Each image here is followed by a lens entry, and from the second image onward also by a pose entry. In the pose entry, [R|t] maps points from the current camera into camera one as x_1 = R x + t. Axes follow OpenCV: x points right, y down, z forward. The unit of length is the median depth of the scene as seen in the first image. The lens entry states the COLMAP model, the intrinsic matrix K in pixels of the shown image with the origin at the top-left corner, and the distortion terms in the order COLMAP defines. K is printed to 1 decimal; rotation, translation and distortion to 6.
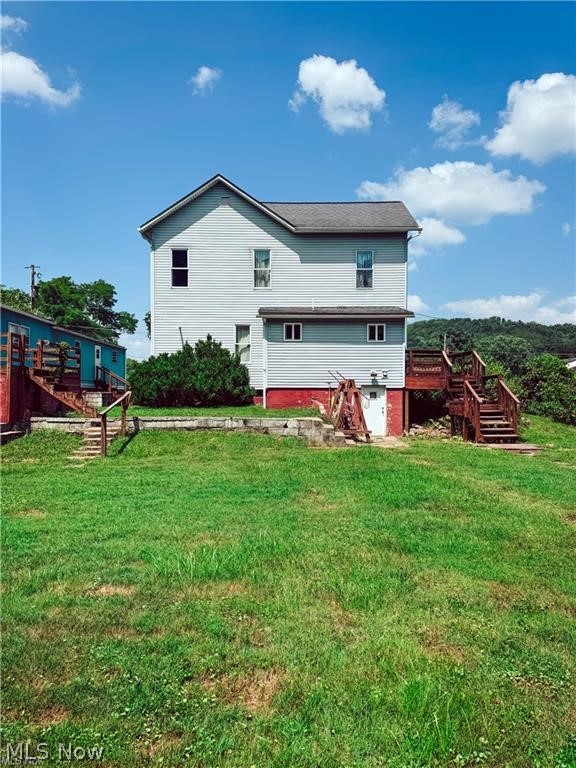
lens RADIAL K [[529.4, 0, 287.1], [0, 529.4, 391.9], [0, 0, 1]] dist [0.080322, -0.151286]
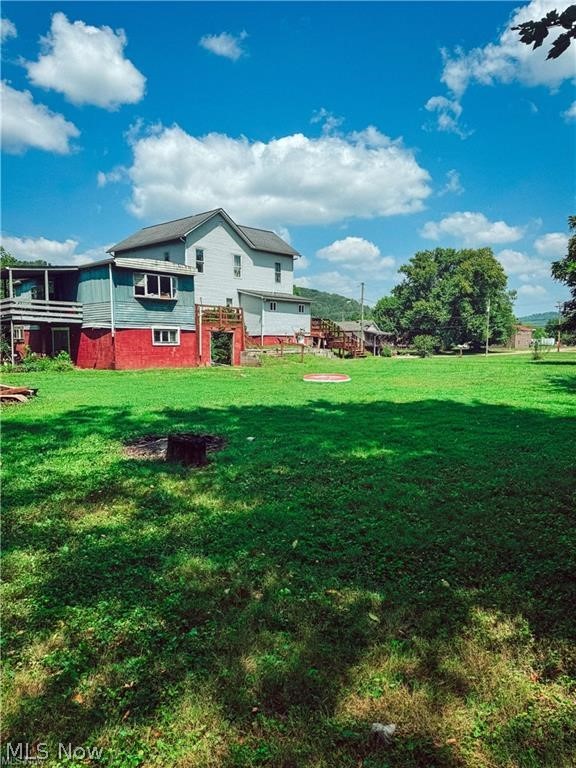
lens RADIAL K [[570.3, 0, 307.1], [0, 570.3, 383.8], [0, 0, 1]] dist [0.005568, 0.000182]
pose [[0.647025, -0.053590, 0.760584, -1.342405], [-0.004296, 0.997255, 0.073920, 0.012613], [-0.762457, -0.051096, 0.645018, -0.400169]]
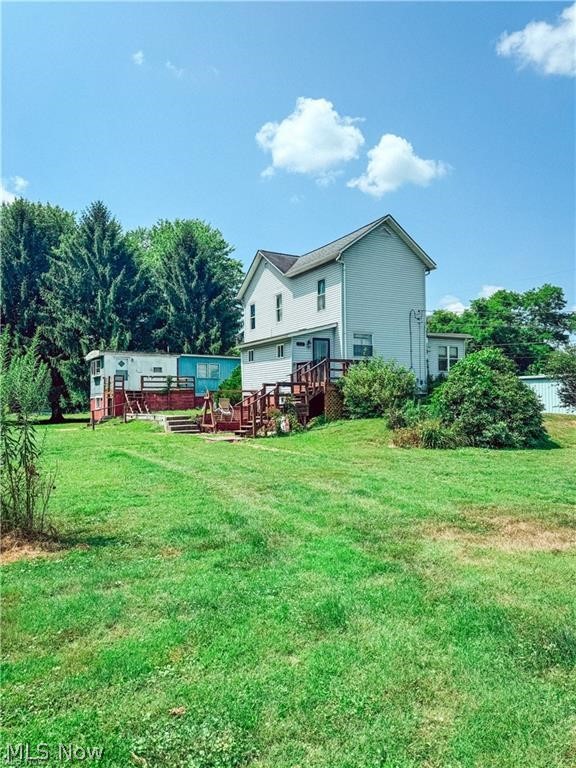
lens RADIAL K [[529.4, 0, 287.1], [0, 529.4, 391.9], [0, 0, 1]] dist [0.080322, -0.151286]
pose [[0.509492, -0.029027, -0.859986, 1.126782], [0.020501, 0.999557, -0.021592, 0.012733], [0.860231, -0.006629, 0.509861, 0.321805]]
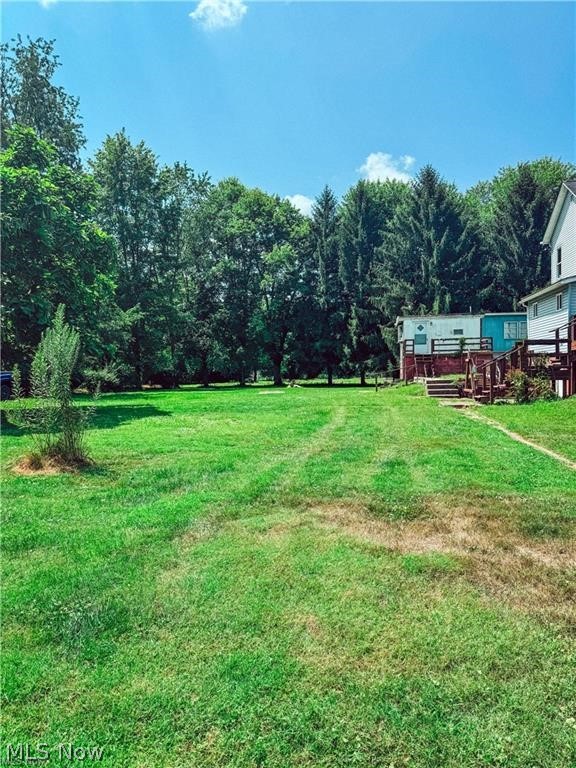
lens RADIAL K [[529.4, 0, 287.1], [0, 529.4, 391.9], [0, 0, 1]] dist [0.080322, -0.151286]
pose [[-0.154474, 0.032259, -0.987470, 1.159096], [0.023746, 0.999299, 0.028931, 0.020705], [0.987711, -0.018980, -0.155132, 0.556015]]
